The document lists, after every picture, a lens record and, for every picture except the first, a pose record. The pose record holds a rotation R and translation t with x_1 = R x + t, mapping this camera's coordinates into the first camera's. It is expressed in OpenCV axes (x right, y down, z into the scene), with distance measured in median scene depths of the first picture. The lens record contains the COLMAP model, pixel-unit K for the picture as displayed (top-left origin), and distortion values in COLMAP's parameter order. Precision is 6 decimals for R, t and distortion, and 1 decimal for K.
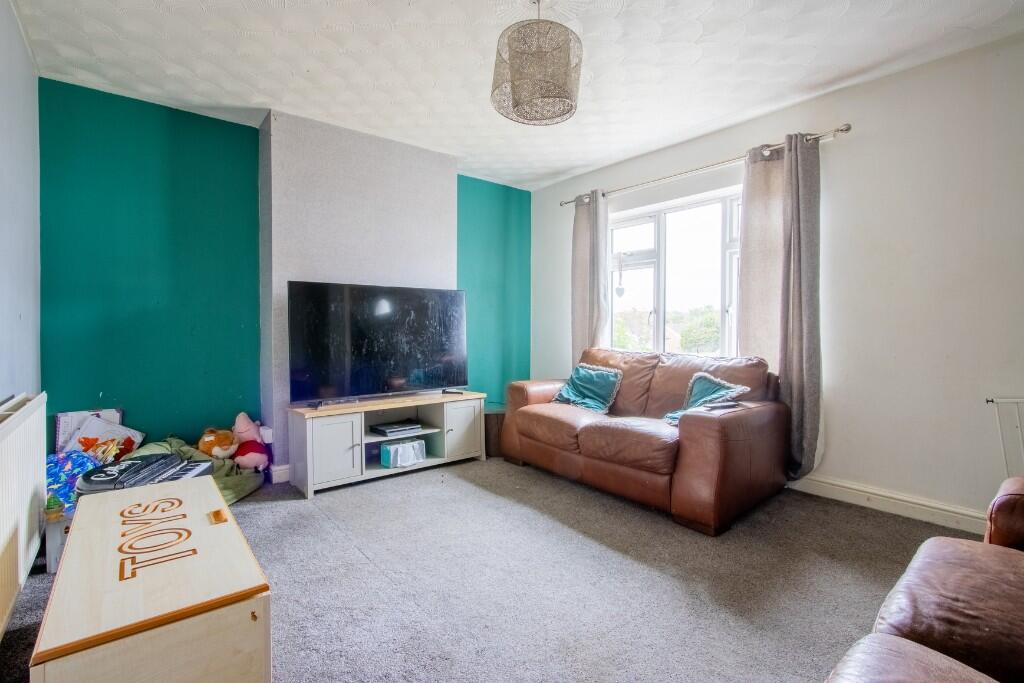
lens RADIAL K [[473.6, 0, 506.2], [0, 473.6, 335.4], [0, 0, 1]] dist [-0.014477, -0.000231]
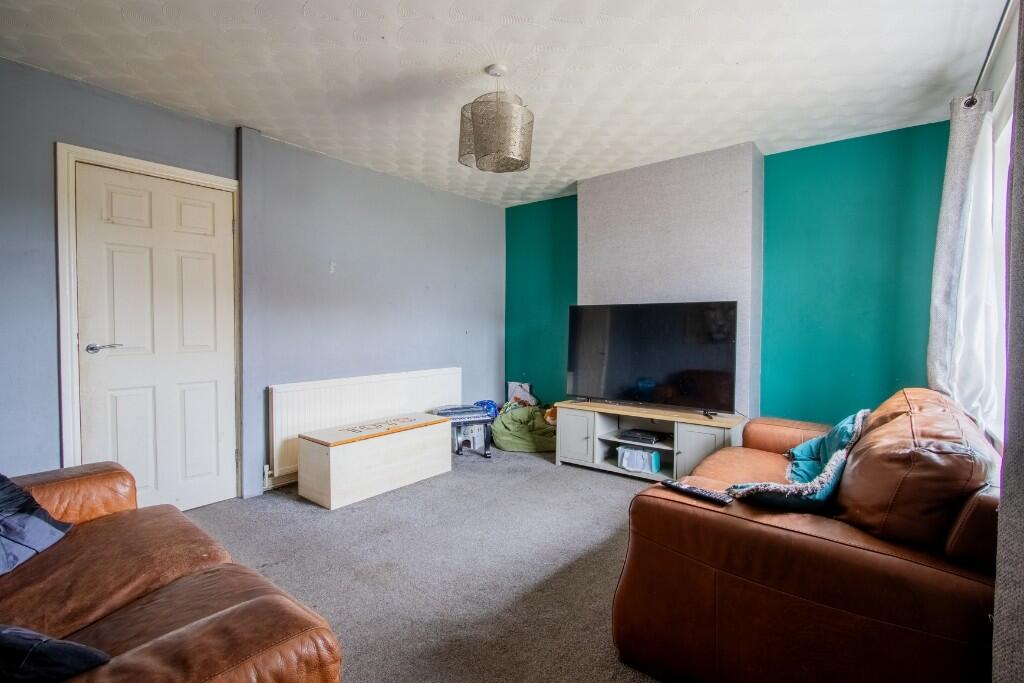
lens RADIAL K [[473.6, 0, 506.3], [0, 473.6, 338.7], [0, 0, 1]] dist [-0.014477, -0.000231]
pose [[0.201072, 0.026128, -0.979228, 0.840934], [-0.020046, 0.999545, 0.022554, -0.048034], [0.979371, 0.015095, 0.201504, 0.536087]]
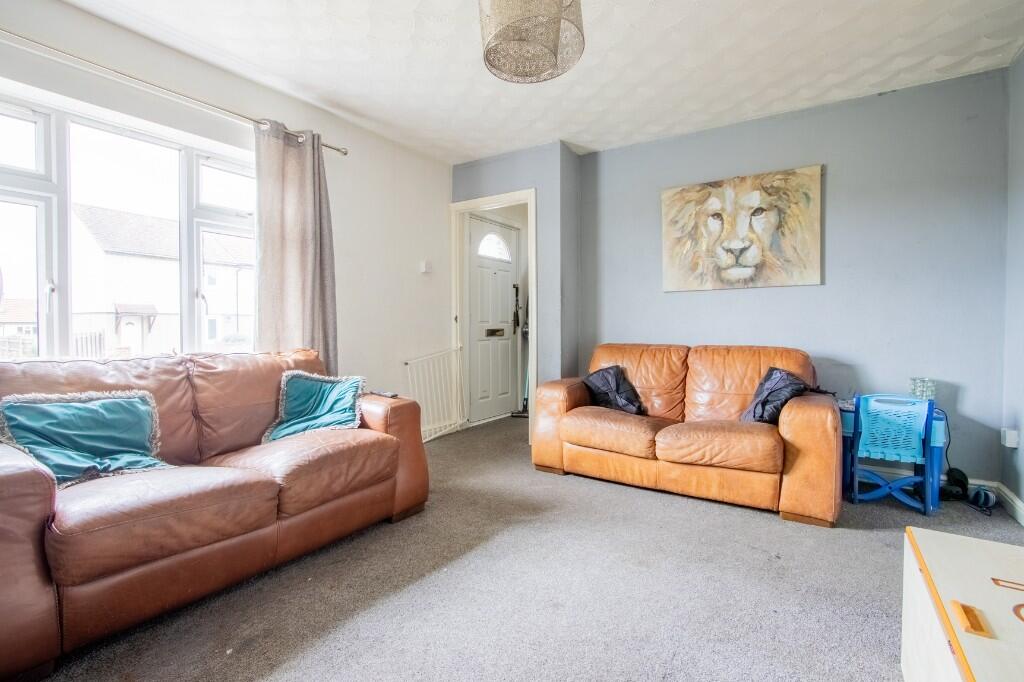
lens RADIAL K [[473.6, 0, 509.9], [0, 473.6, 333.0], [0, 0, 1]] dist [-0.014477, -0.000231]
pose [[-0.304004, -0.018670, 0.952488, -0.505408], [0.017459, 0.999531, 0.025164, -0.002836], [-0.952511, 0.024280, -0.303535, 0.882635]]
